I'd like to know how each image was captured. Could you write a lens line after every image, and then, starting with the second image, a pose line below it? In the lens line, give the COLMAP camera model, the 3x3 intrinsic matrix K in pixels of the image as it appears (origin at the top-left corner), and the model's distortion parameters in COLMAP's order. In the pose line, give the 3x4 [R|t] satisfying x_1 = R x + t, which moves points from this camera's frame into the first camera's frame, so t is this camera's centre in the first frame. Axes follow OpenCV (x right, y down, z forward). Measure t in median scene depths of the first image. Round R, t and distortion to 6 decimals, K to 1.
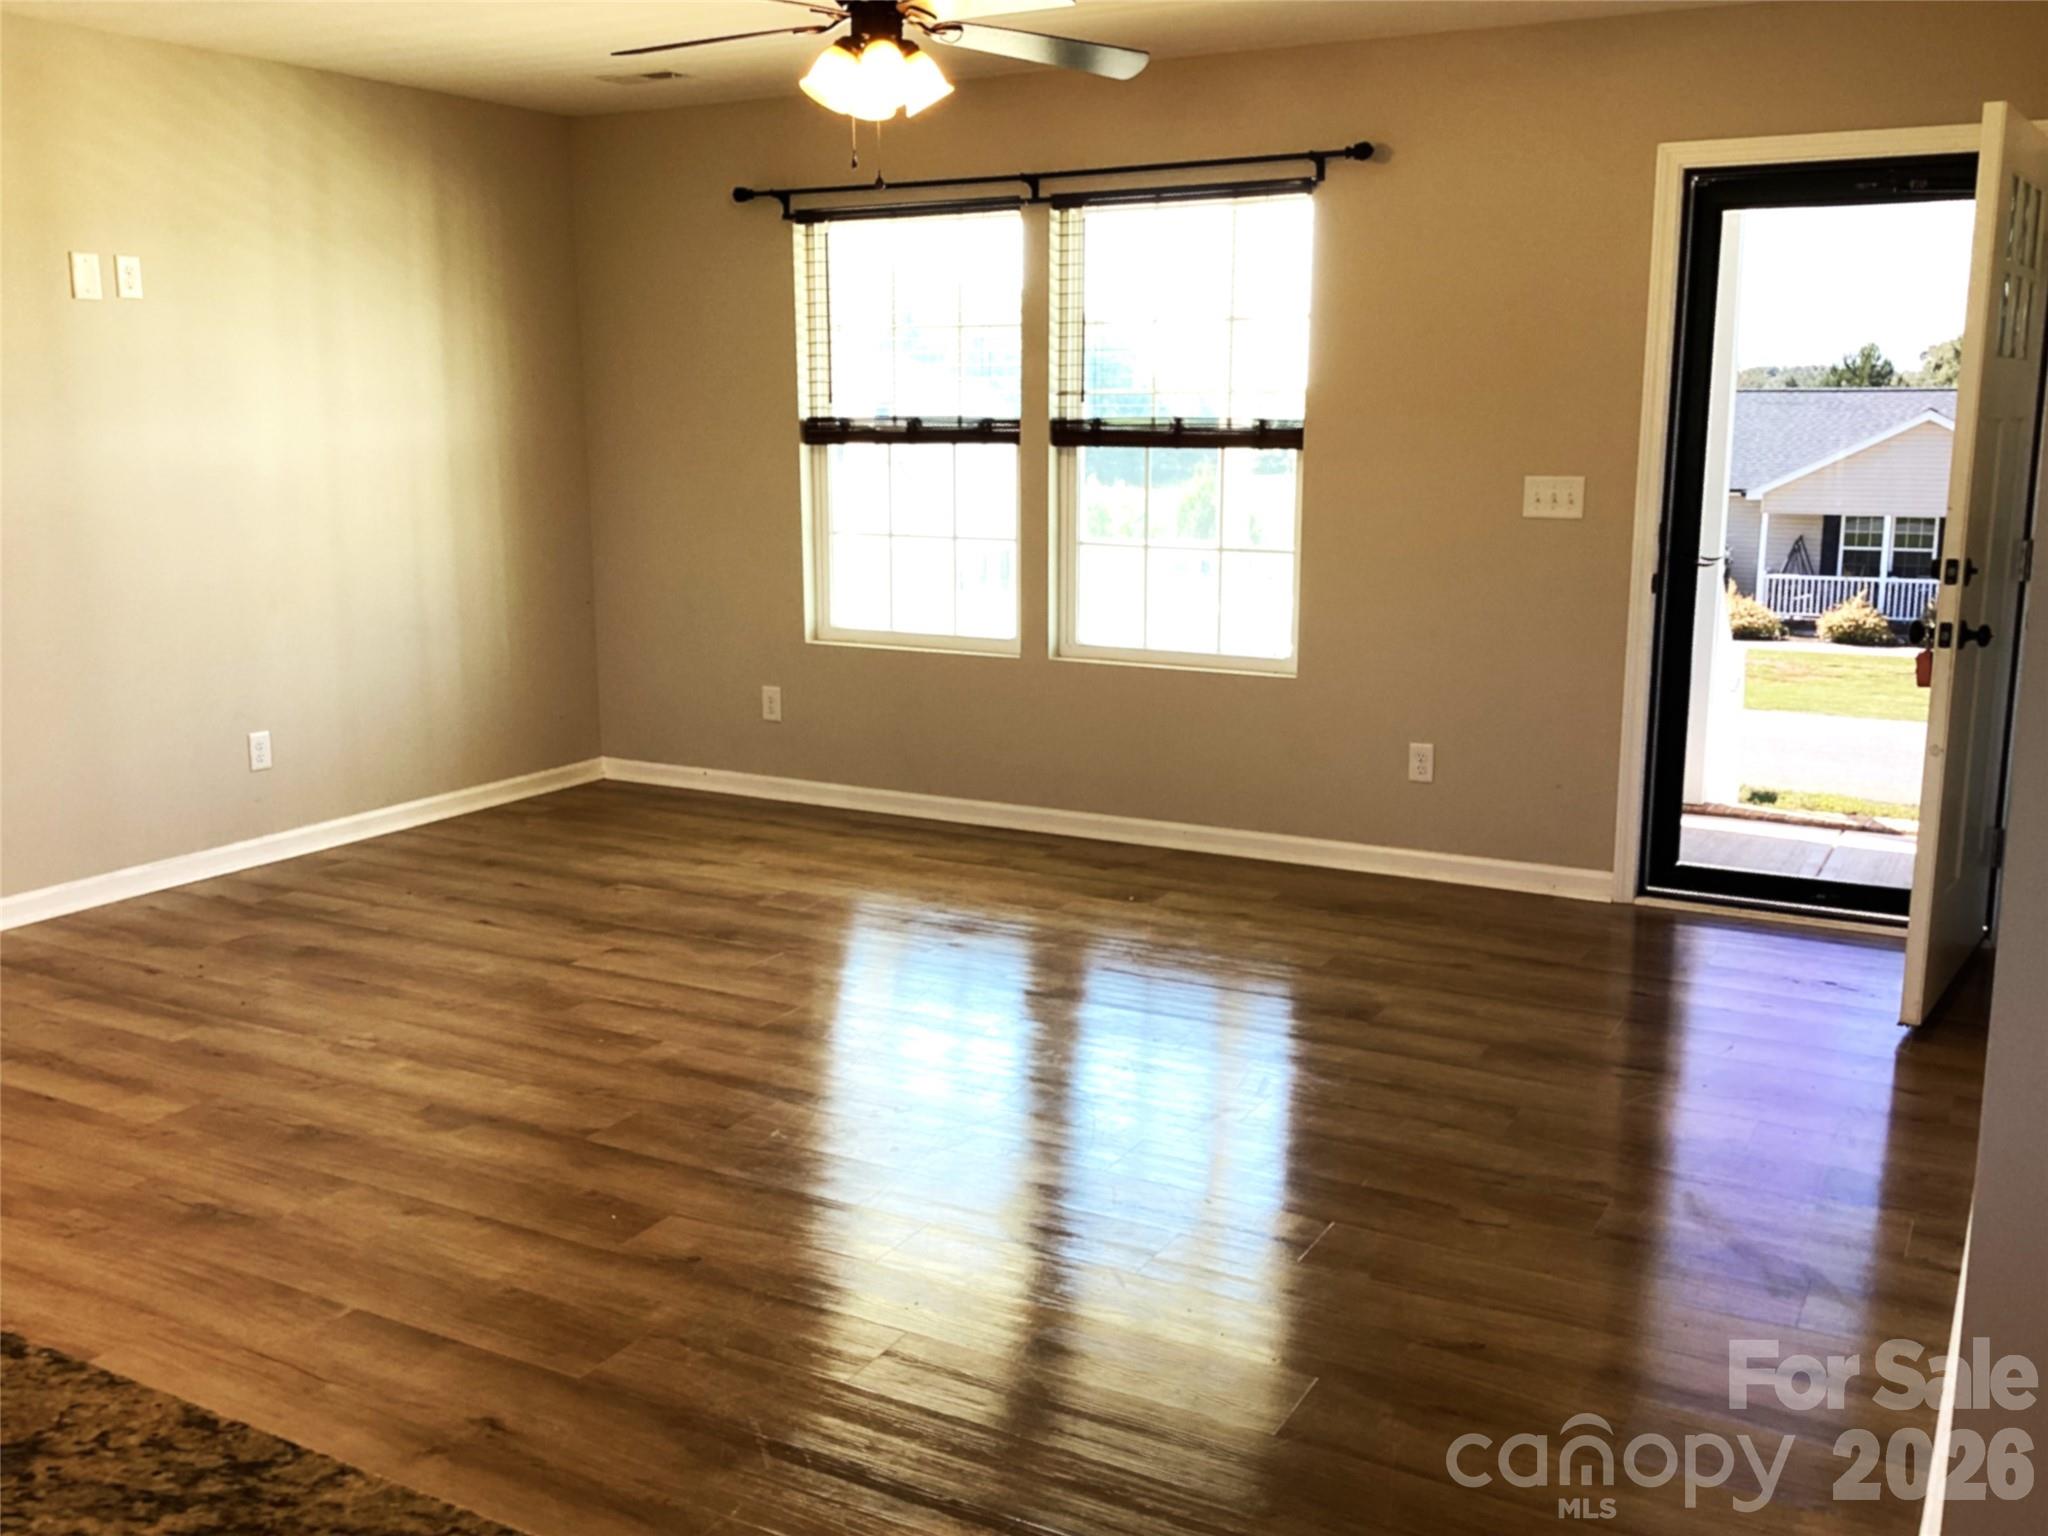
lens RADIAL K [[1865.1, 0, 1012.9], [0, 1865.1, 769.7], [0, 0, 1]] dist [0.135441, -0.280656]
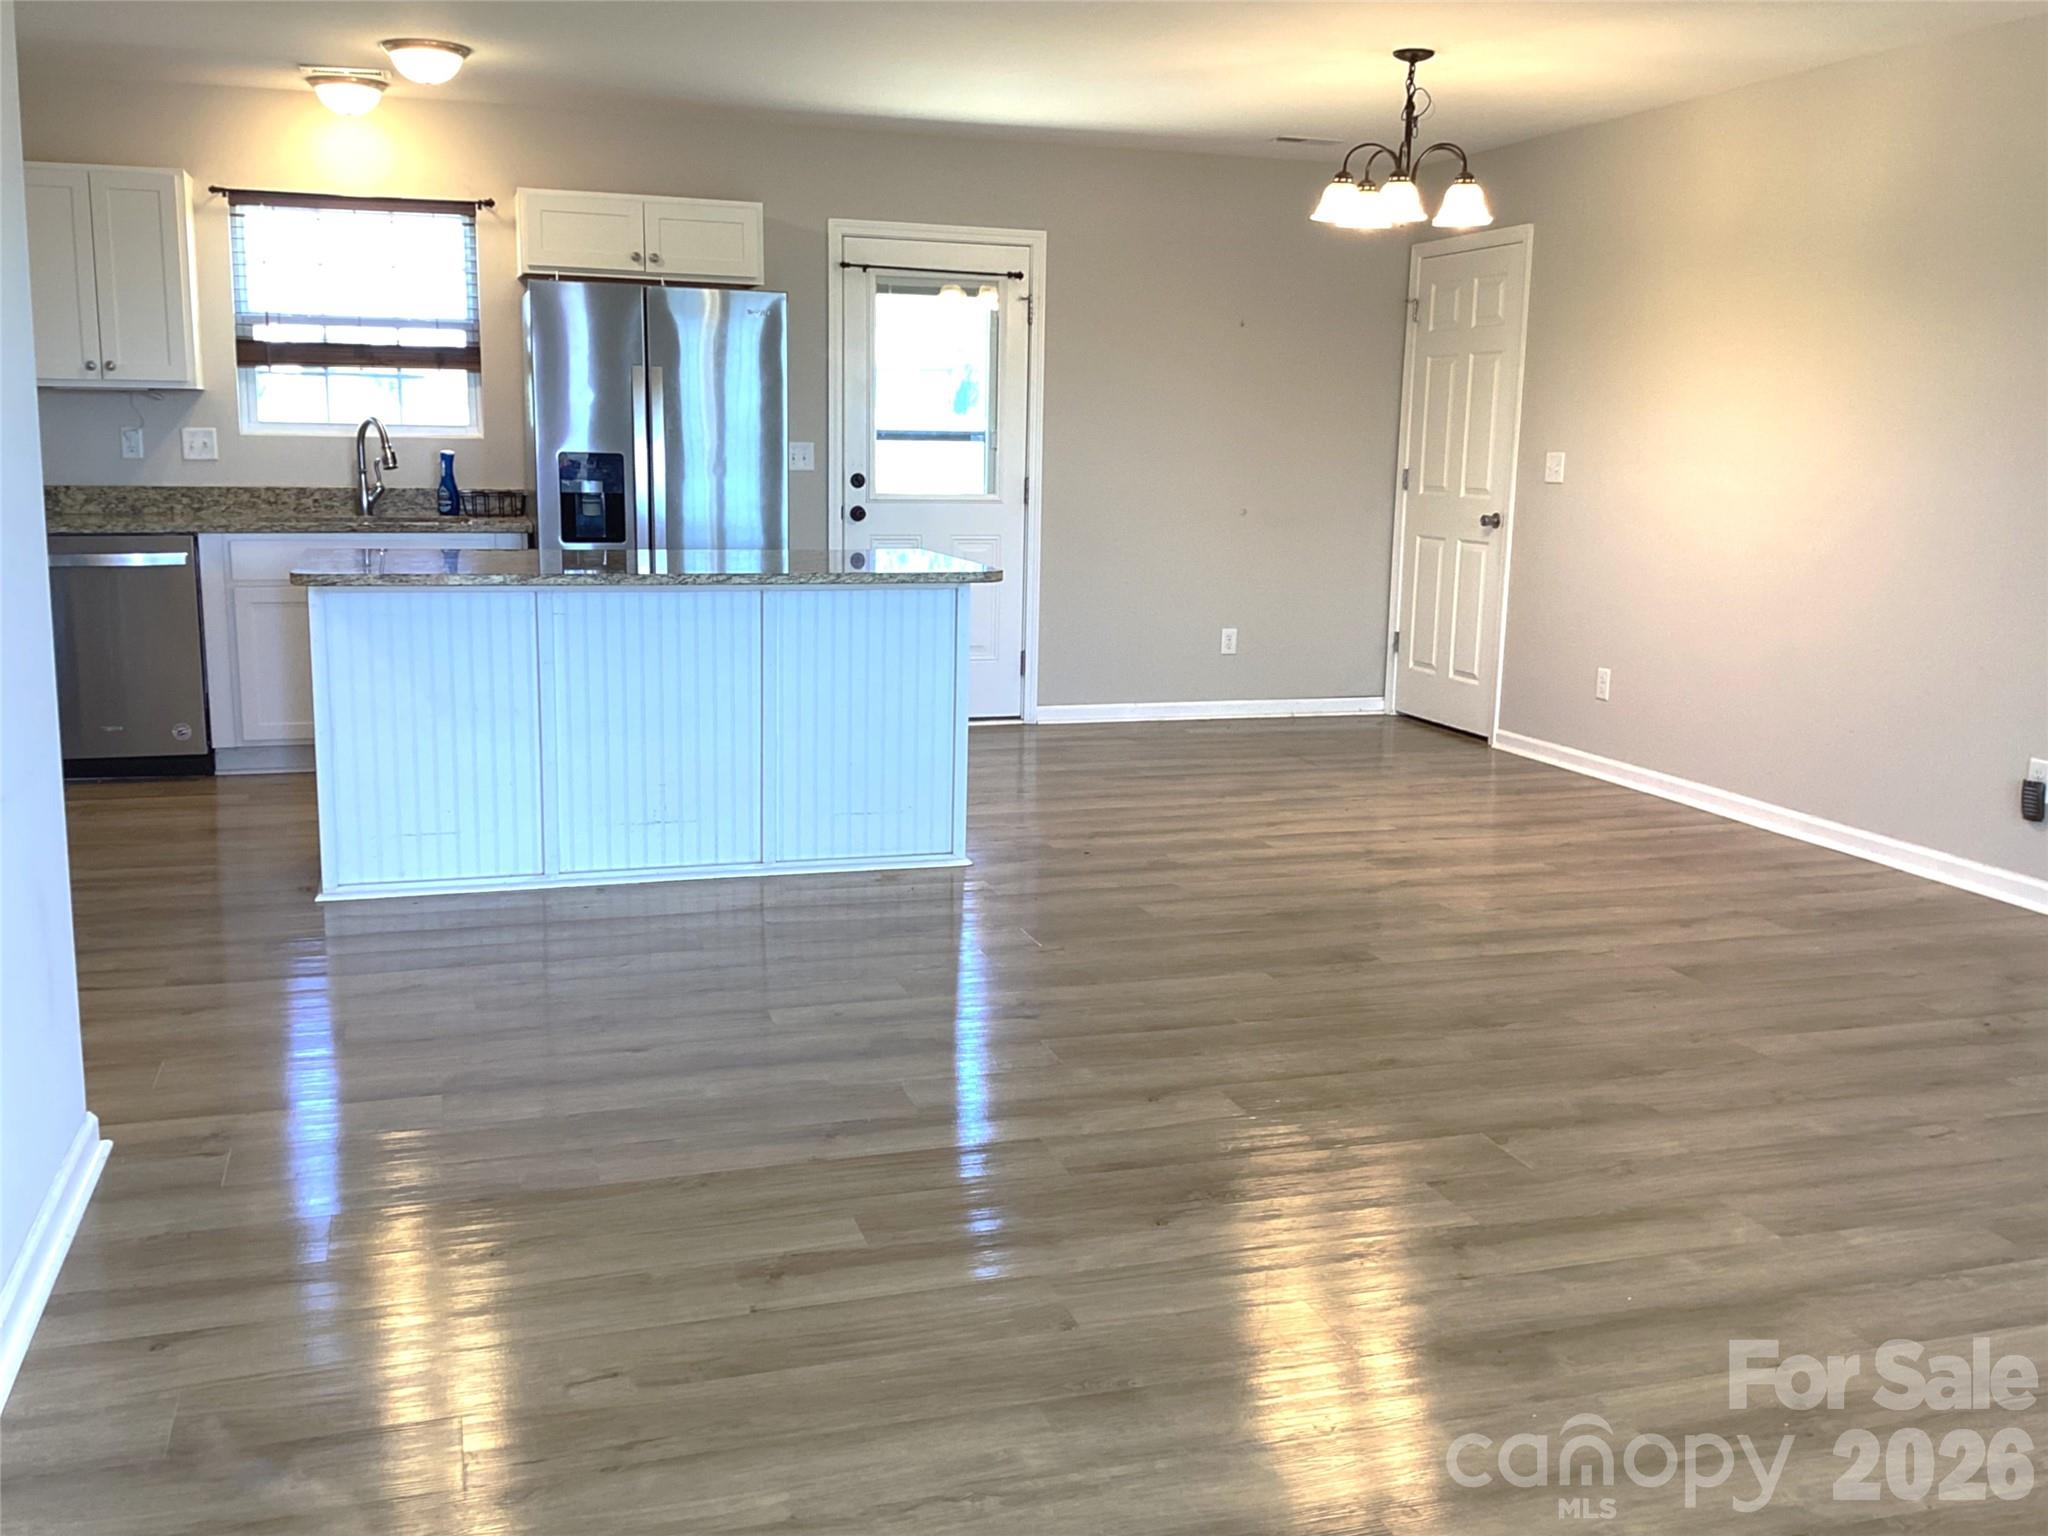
lens RADIAL K [[1865.1, 0, 1012.9], [0, 1865.1, 769.7], [0, 0, 1]] dist [0.135441, -0.280656]
pose [[-0.690375, 0.114322, -0.714362, 0.560107], [-0.157376, 0.940057, 0.302532, -0.212750], [0.706127, 0.321284, -0.631000, 1.311520]]
